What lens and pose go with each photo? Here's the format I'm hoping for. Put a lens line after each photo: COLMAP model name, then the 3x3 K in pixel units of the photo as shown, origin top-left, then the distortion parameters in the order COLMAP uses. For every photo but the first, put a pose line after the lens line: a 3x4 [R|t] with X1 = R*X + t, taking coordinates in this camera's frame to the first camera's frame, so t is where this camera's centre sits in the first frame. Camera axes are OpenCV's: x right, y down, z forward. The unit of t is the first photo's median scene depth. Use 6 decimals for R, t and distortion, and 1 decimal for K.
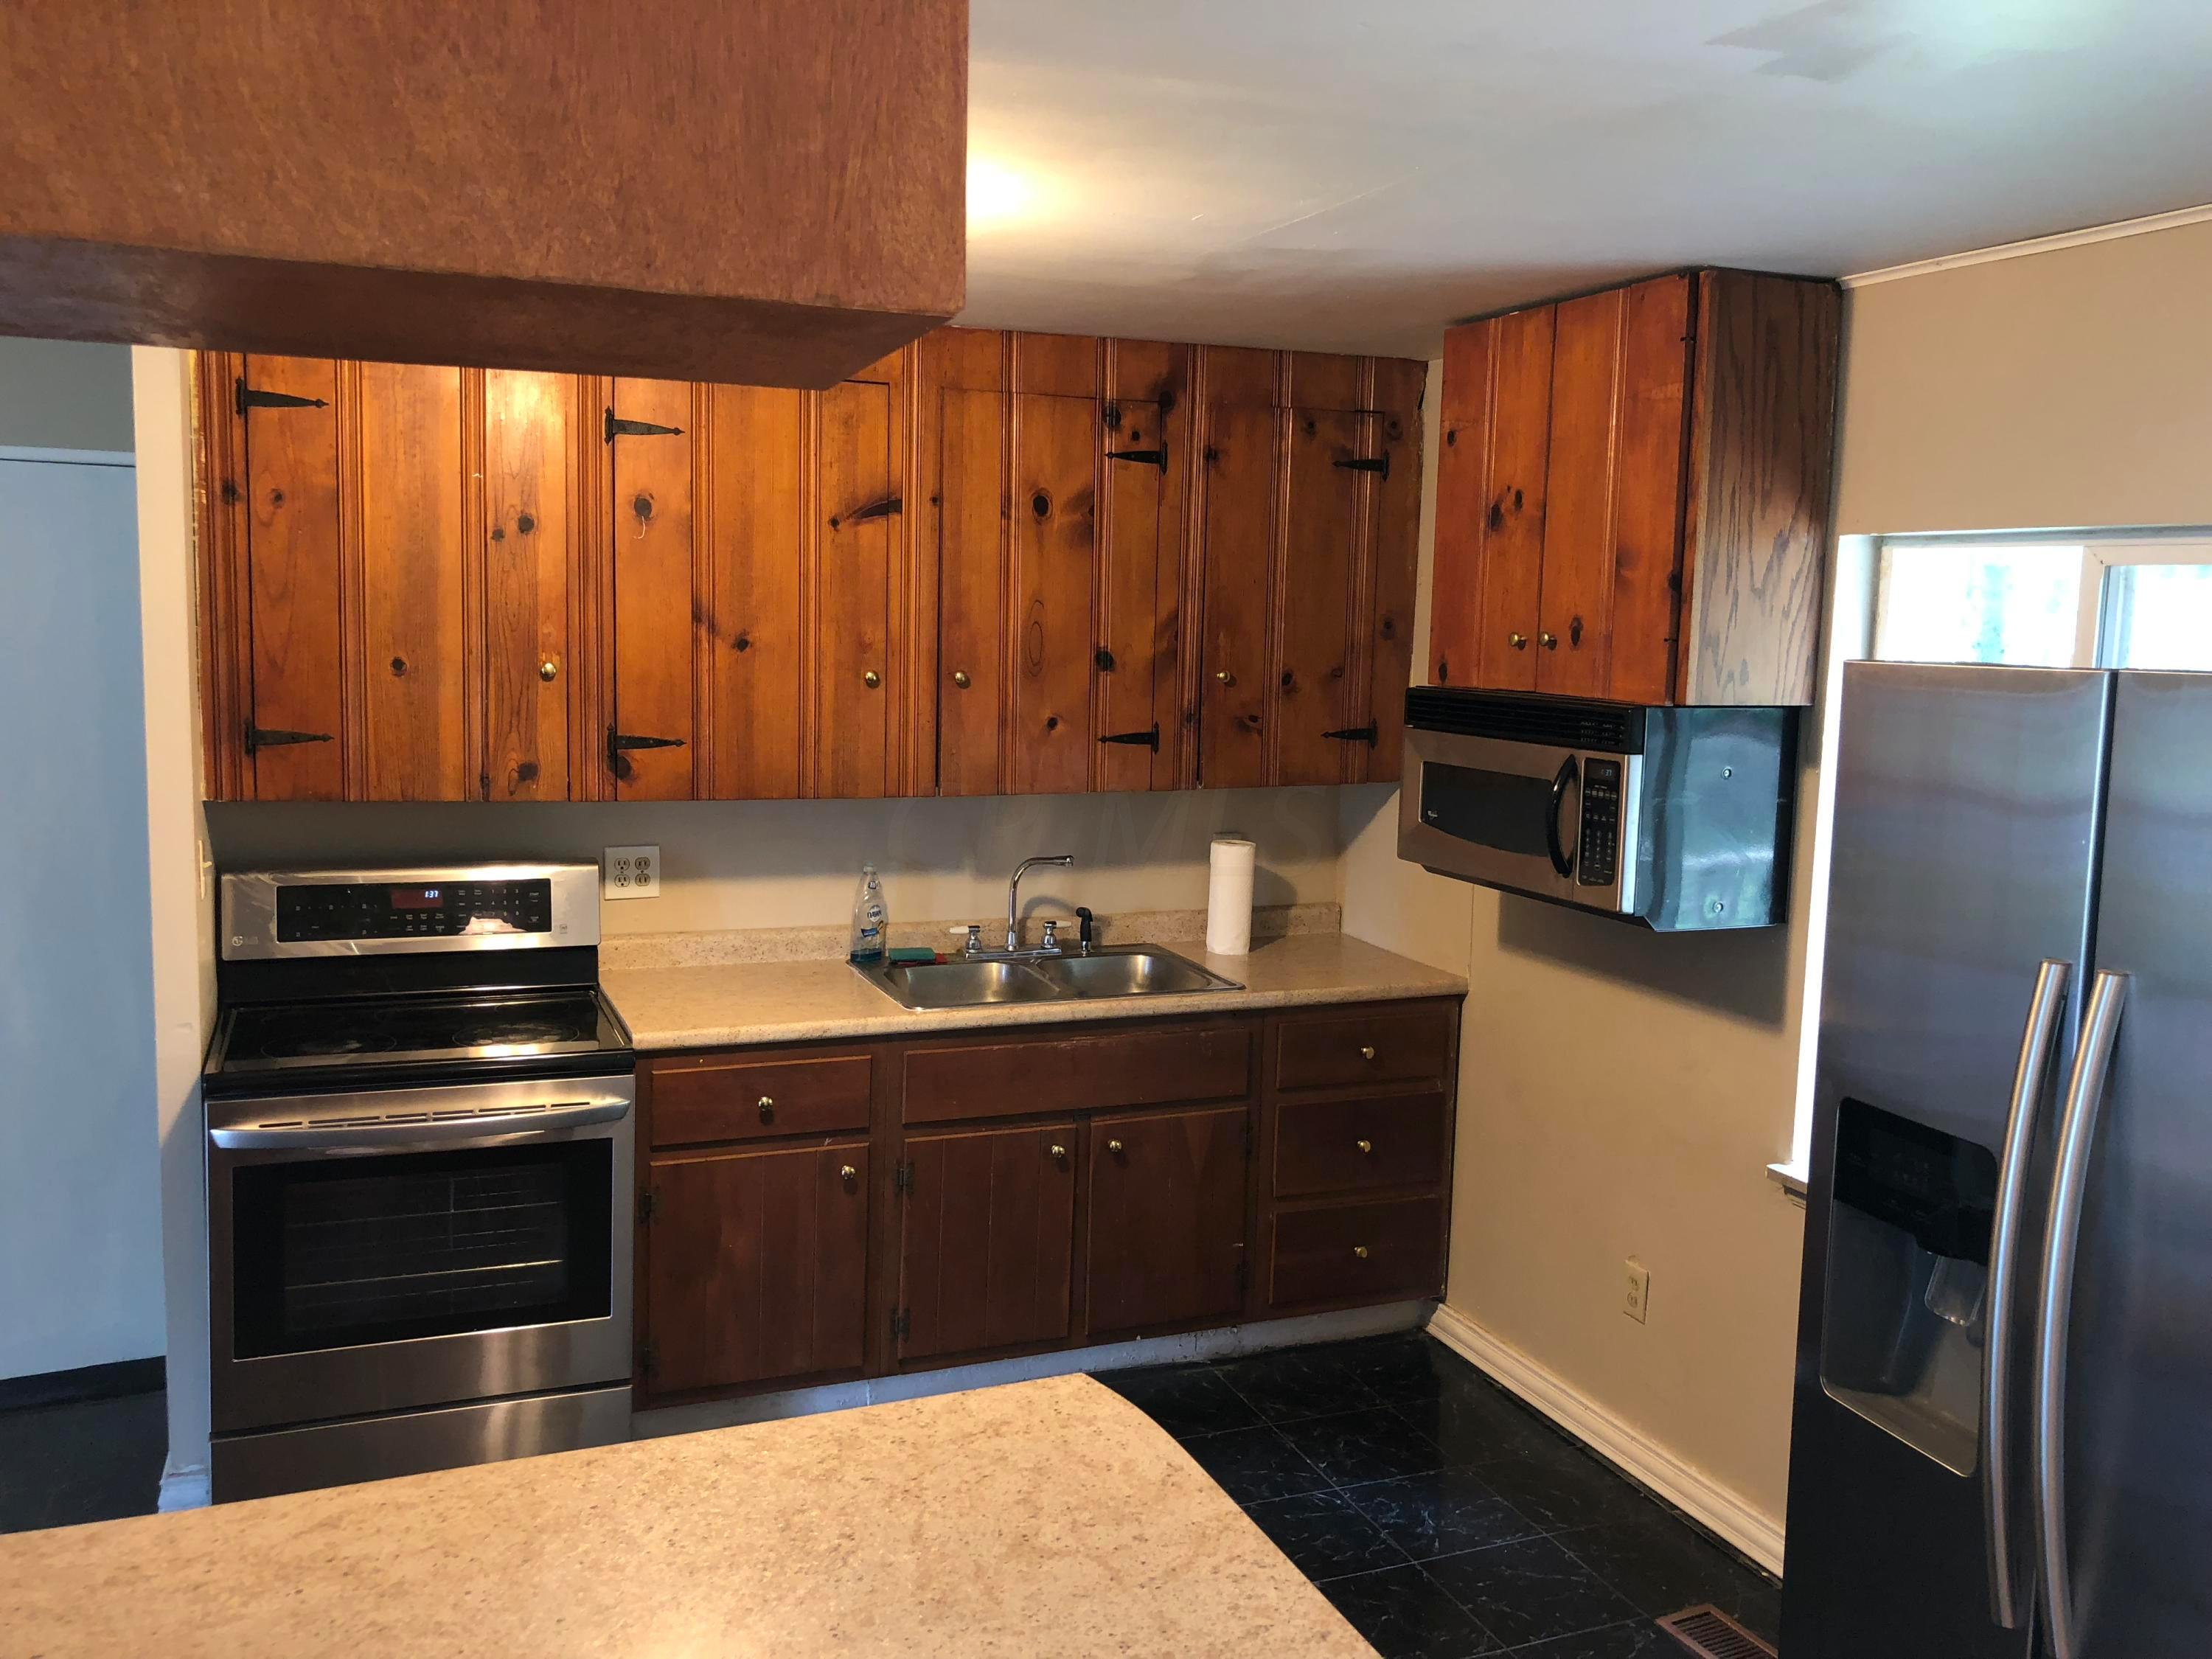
lens RADIAL K [[1804.7, 0, 1113.3], [0, 1804.7, 819.6], [0, 0, 1]] dist [0.028217, -0.026939]
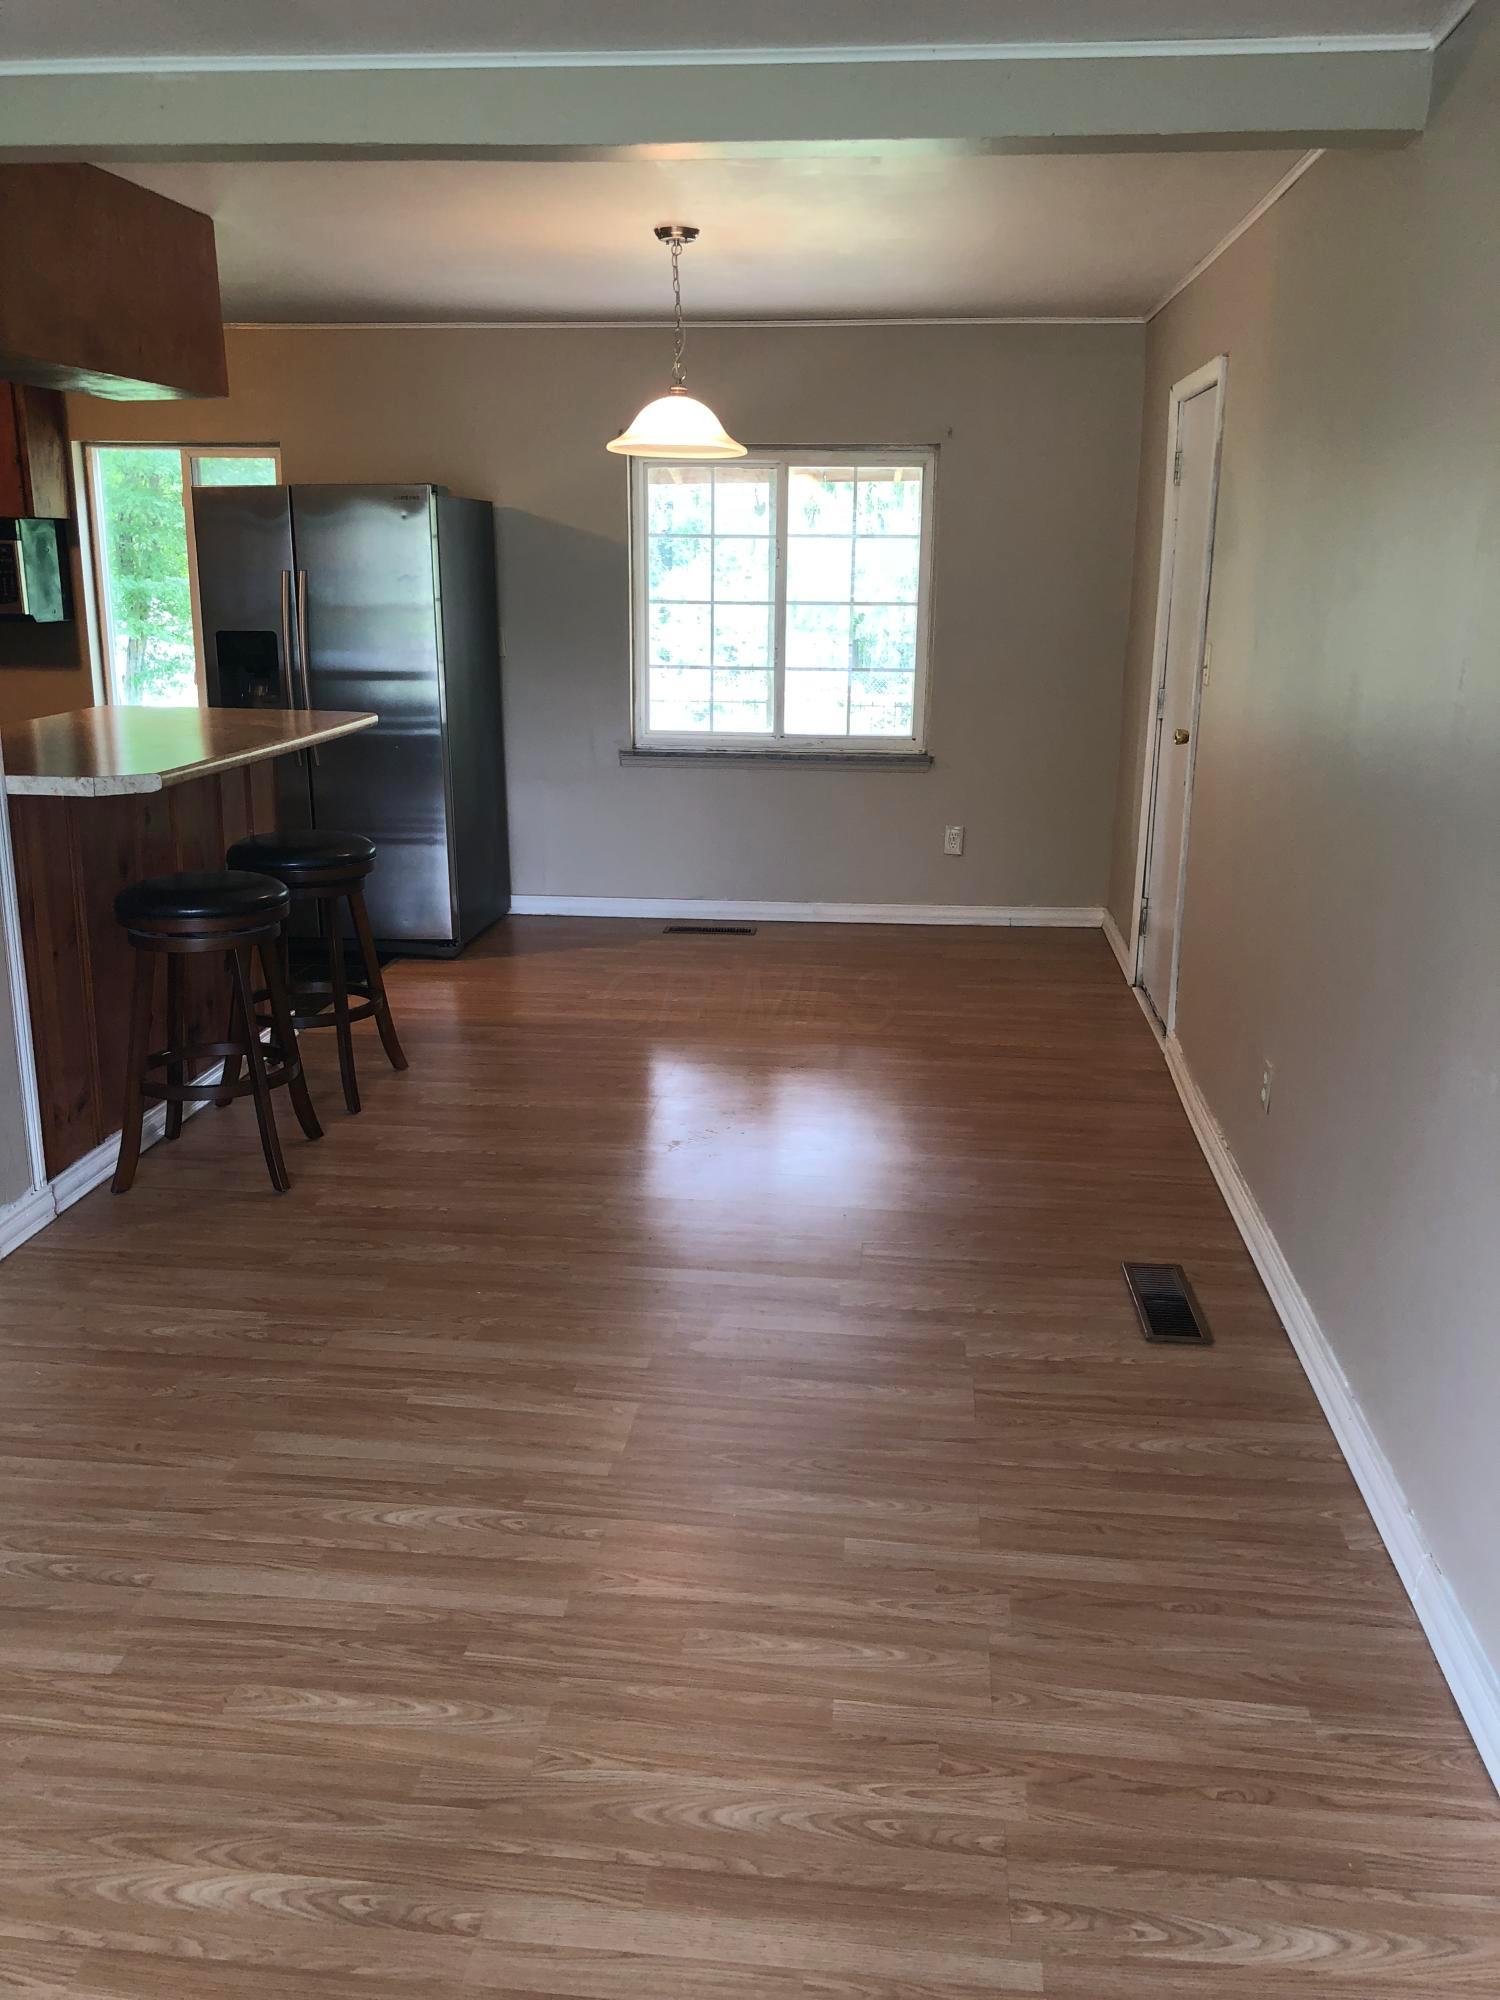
lens RADIAL K [[1631.7, 0, 757.0], [0, 1631.7, 1010.2], [0, 0, 1]] dist [0.028217, -0.026939]
pose [[0.491847, -0.259482, 0.831117, -0.874671], [0.102969, 0.965195, 0.240407, 0.103256], [-0.864571, -0.032664, 0.501447, -0.652472]]
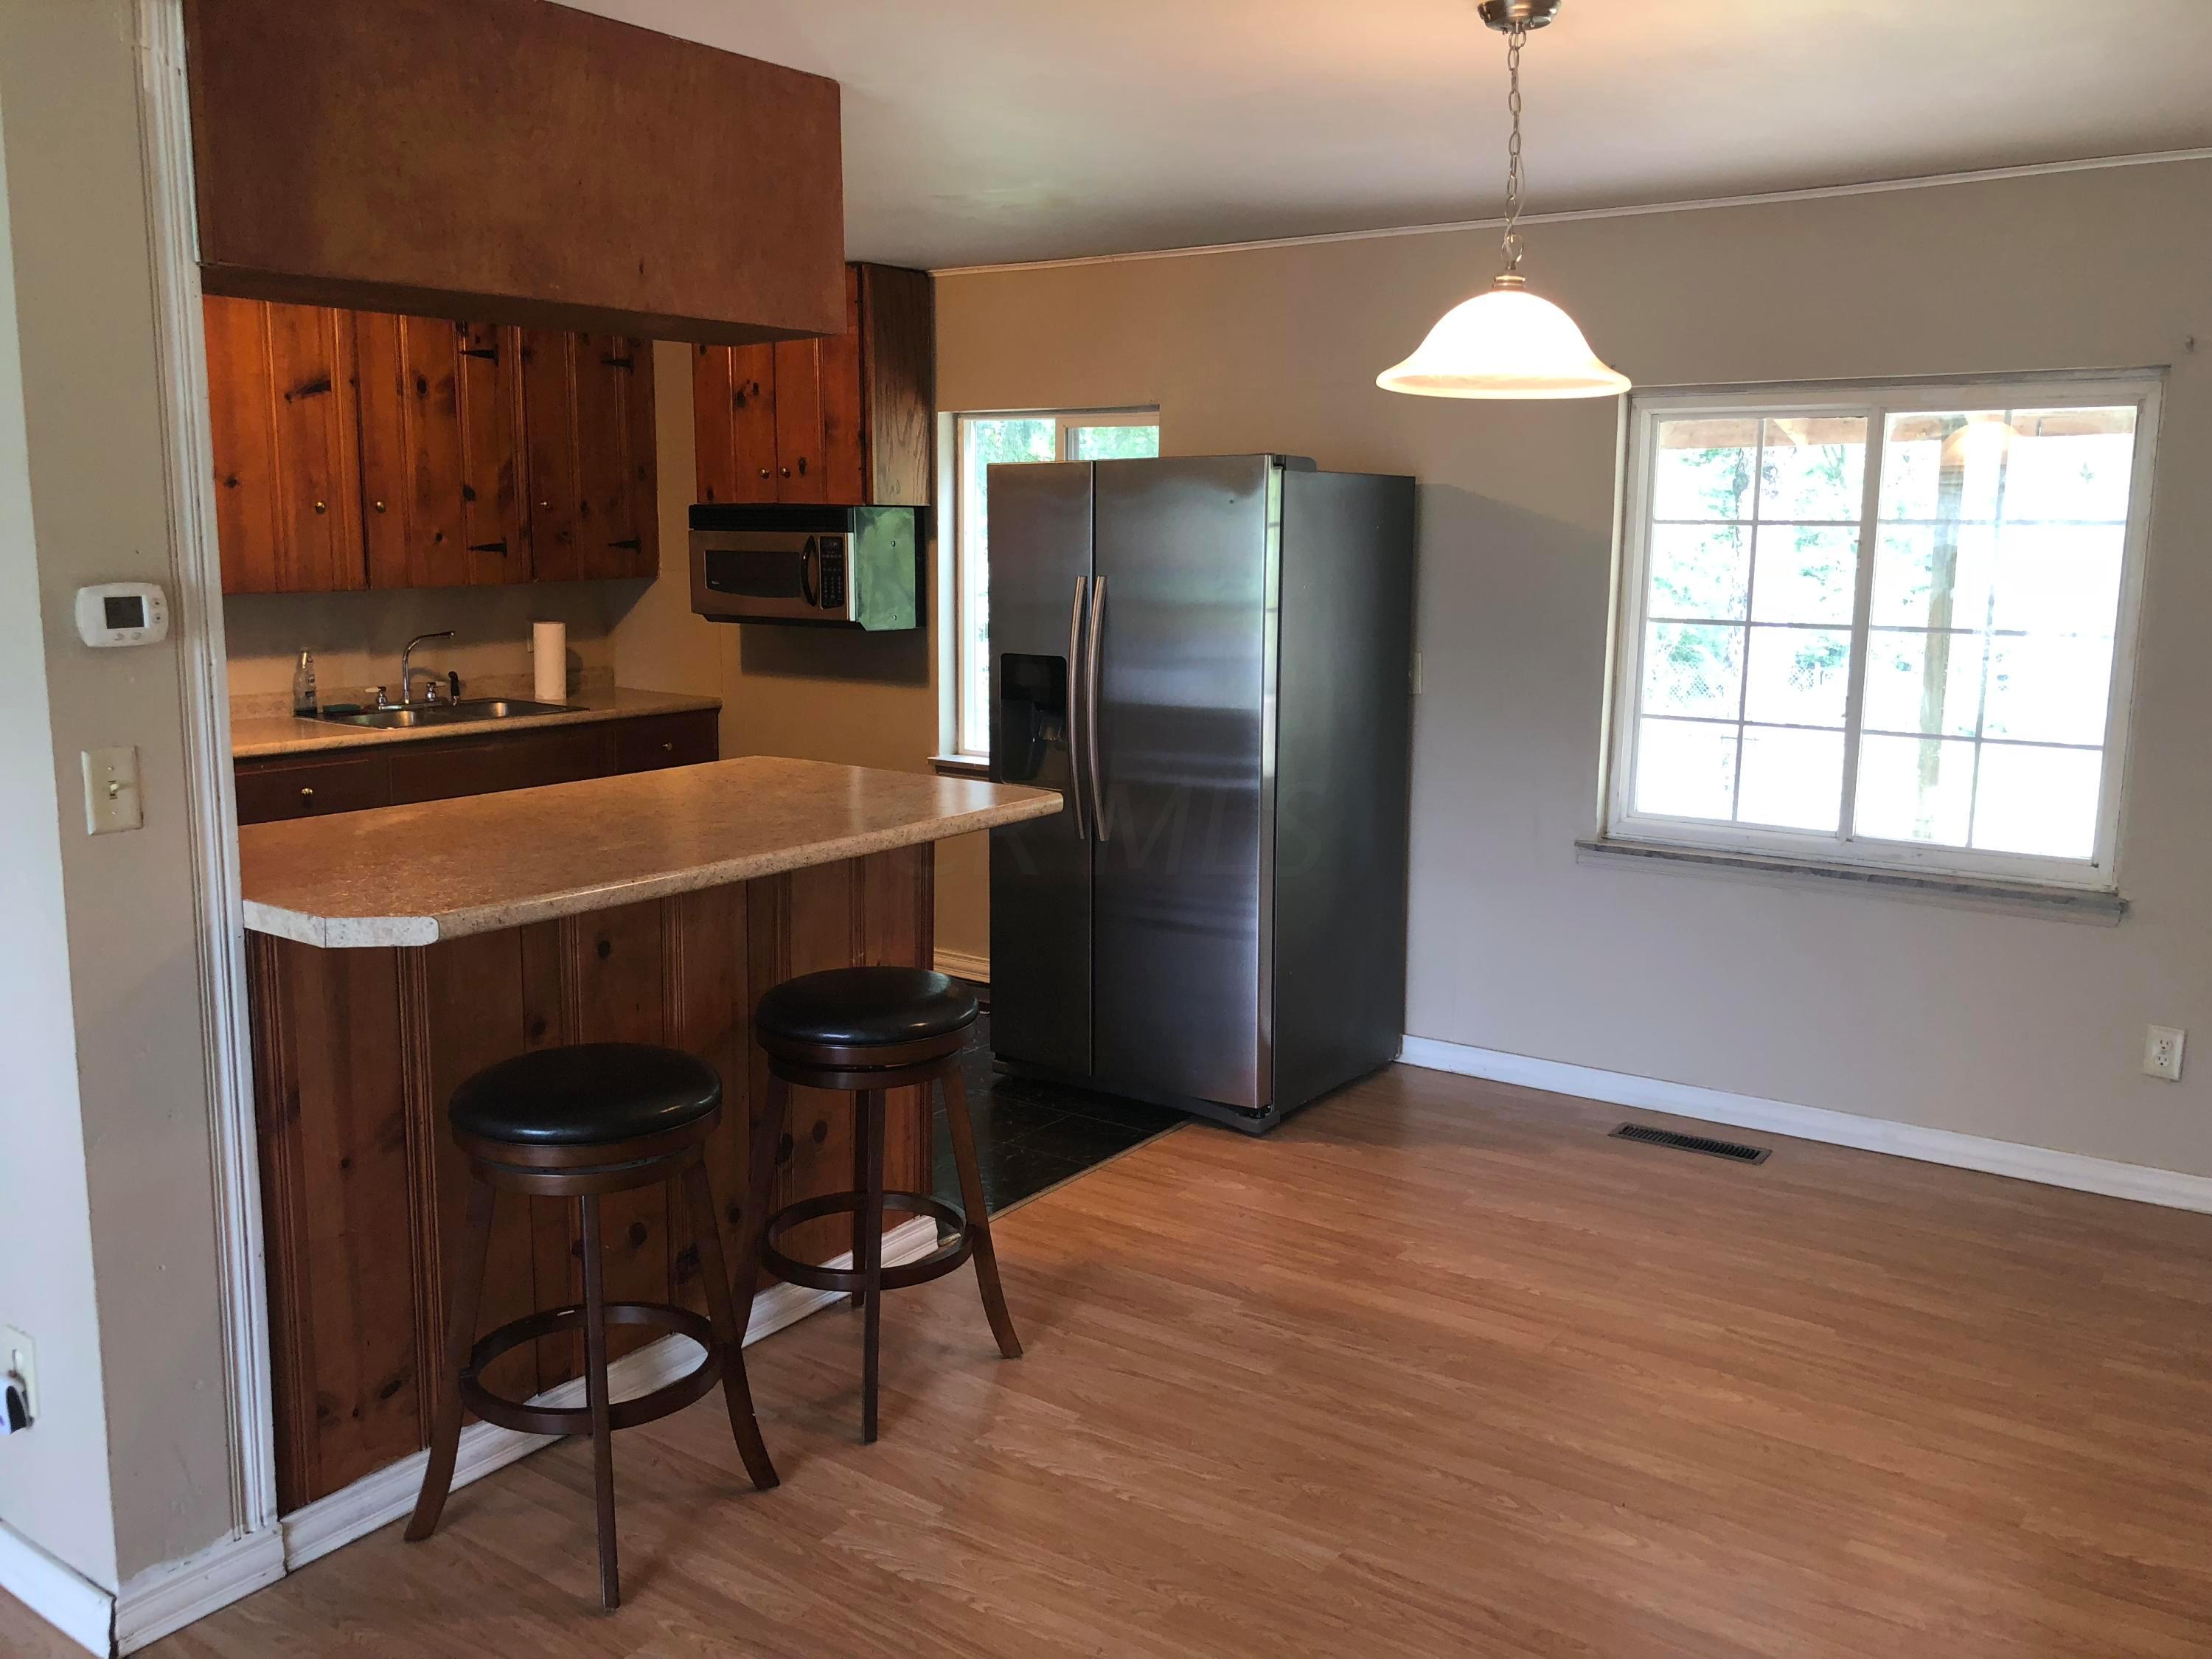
lens RADIAL K [[1804.7, 0, 1087.4], [0, 1804.7, 809.3], [0, 0, 1]] dist [0.028217, -0.026939]
pose [[0.853968, -0.105199, 0.509580, -0.369421], [0.075745, 0.994050, 0.078277, 0.093062], [-0.514783, -0.028248, 0.856855, -0.549388]]
